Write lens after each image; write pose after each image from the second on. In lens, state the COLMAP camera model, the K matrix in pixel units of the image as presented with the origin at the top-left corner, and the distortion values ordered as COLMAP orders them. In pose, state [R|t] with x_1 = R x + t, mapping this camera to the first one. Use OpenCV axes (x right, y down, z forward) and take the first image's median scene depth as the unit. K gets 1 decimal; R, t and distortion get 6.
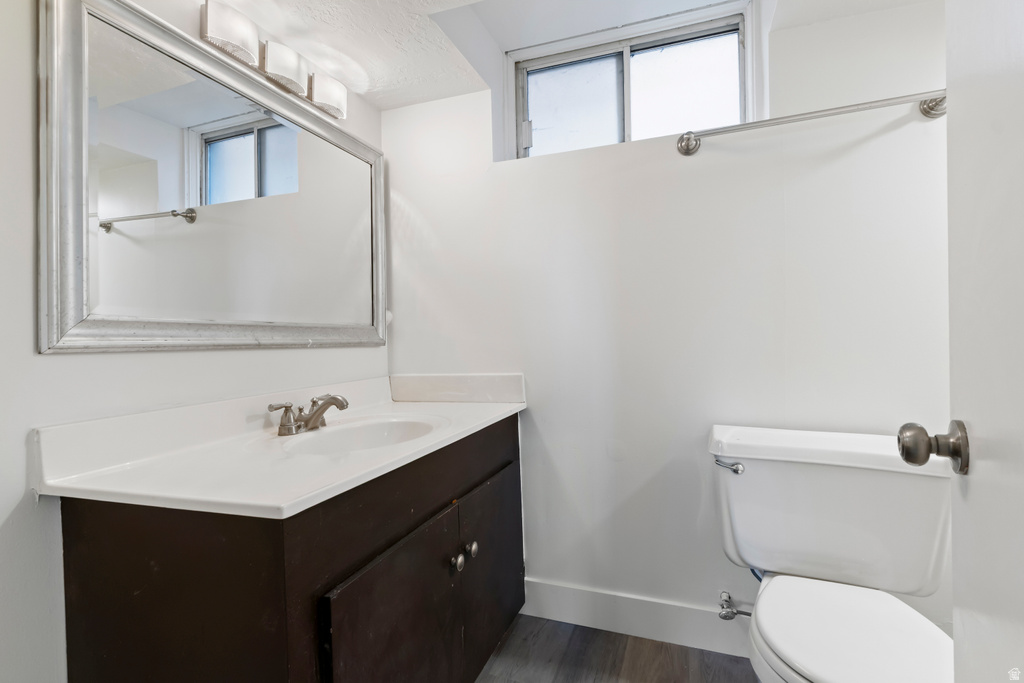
lens RADIAL K [[489.5, 0, 512.0], [0, 489.5, 334.6], [0, 0, 1]] dist [0.001687, 0.000735]
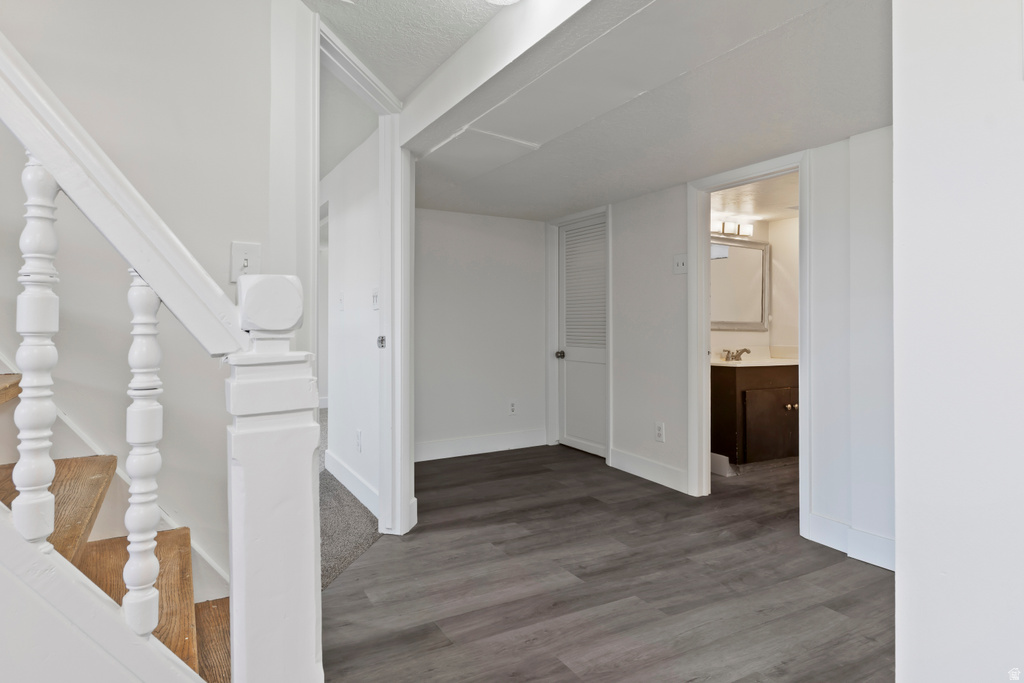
lens RADIAL K [[577.7, 0, 513.4], [0, 577.7, 314.0], [0, 0, 1]] dist [0.000637, -0.000435]
pose [[0.763299, 0.020332, -0.645725, 0.549304], [-0.024797, 0.999690, 0.002165, -0.033738], [0.645569, 0.014359, 0.763567, -1.736959]]
